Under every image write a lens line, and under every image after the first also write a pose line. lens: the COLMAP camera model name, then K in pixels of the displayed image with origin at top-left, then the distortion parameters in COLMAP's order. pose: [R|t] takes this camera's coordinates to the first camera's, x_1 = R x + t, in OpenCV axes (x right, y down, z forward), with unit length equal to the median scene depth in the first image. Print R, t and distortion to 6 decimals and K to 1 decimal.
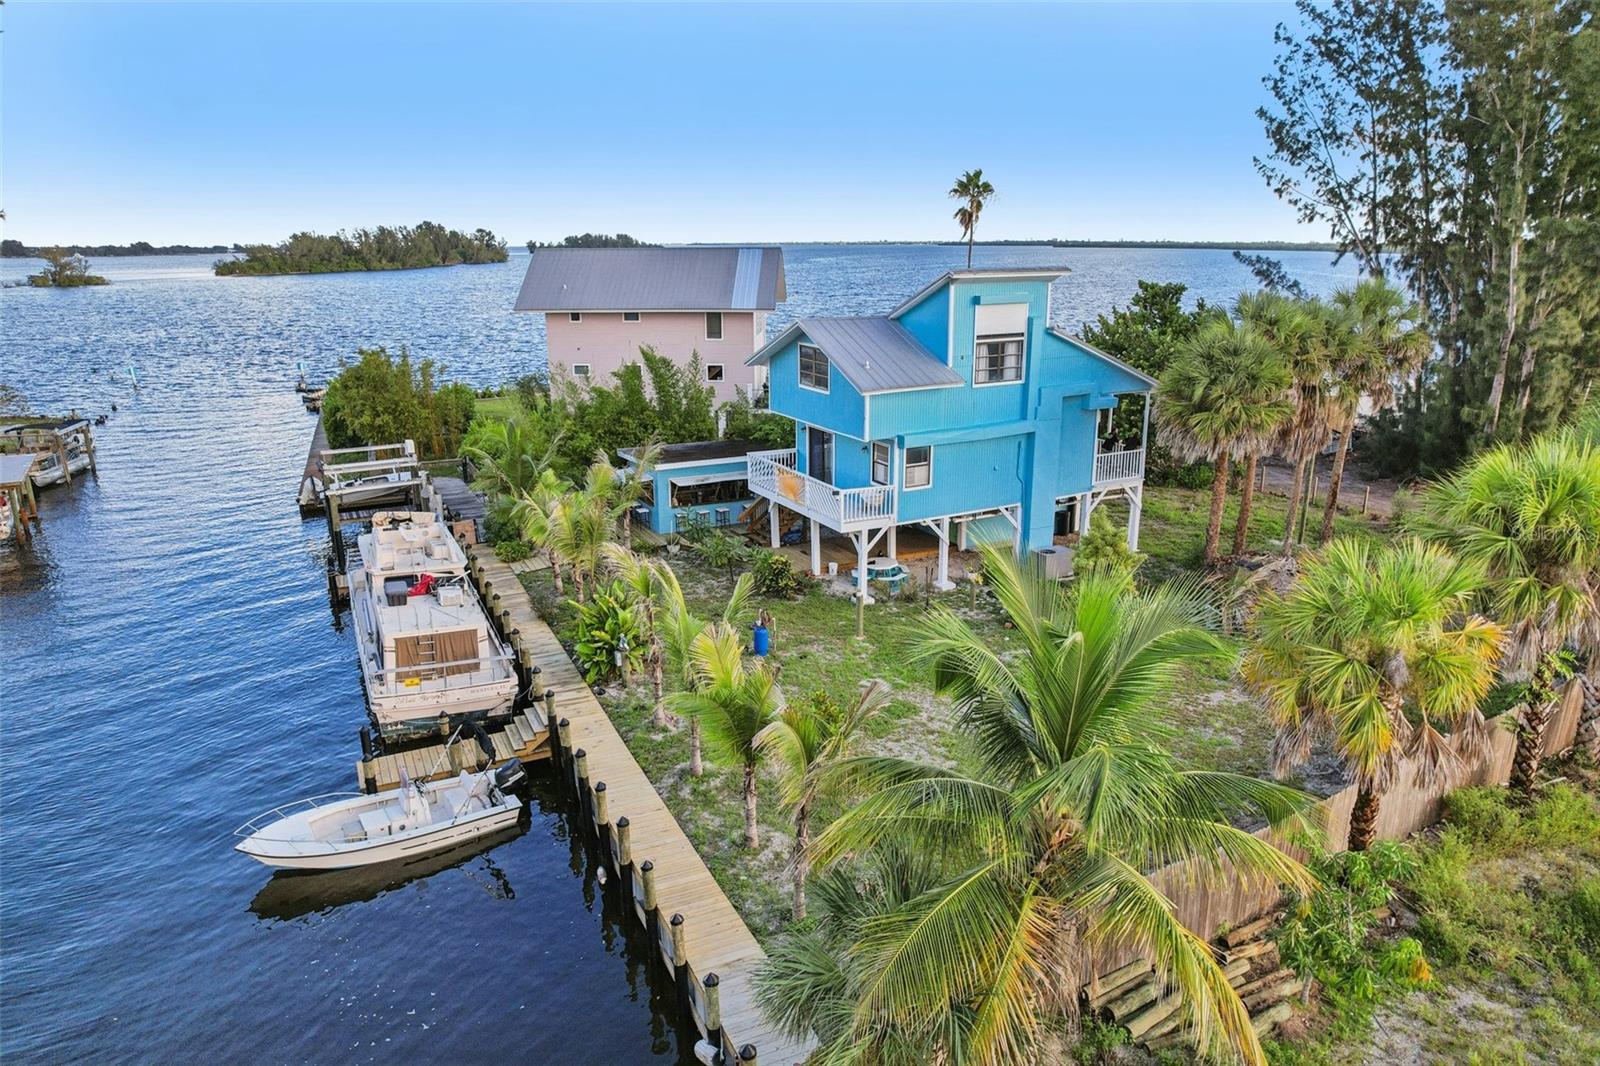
lens RADIAL K [[1023.0, 0, 801.9], [0, 1023.0, 538.8], [0, 0, 1]] dist [-0.076708, 0.069081]
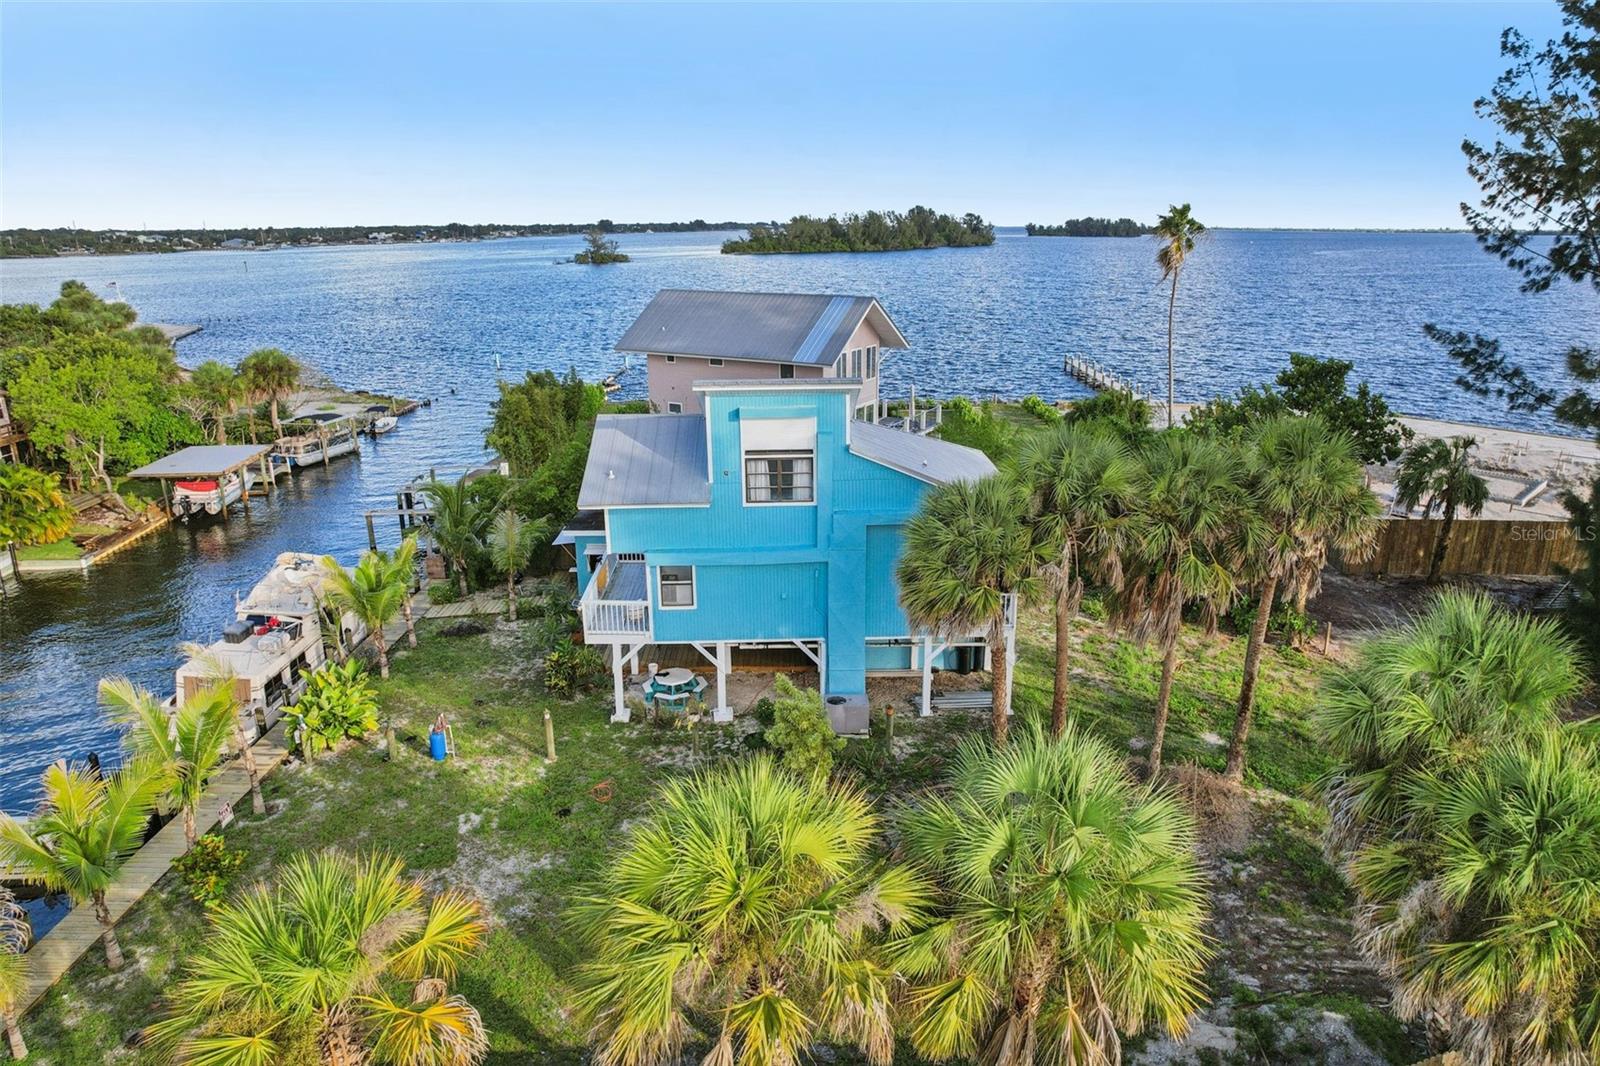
lens RADIAL K [[1014.3, 0, 800.0], [0, 1014.3, 533.0], [0, 0, 1]] dist [-0.111047, 0.057455]
pose [[0.897601, 0.134193, -0.419887, 0.332114], [-0.129250, 0.990791, 0.040349, -0.095167], [0.421435, 0.018054, 0.906679, 0.124259]]
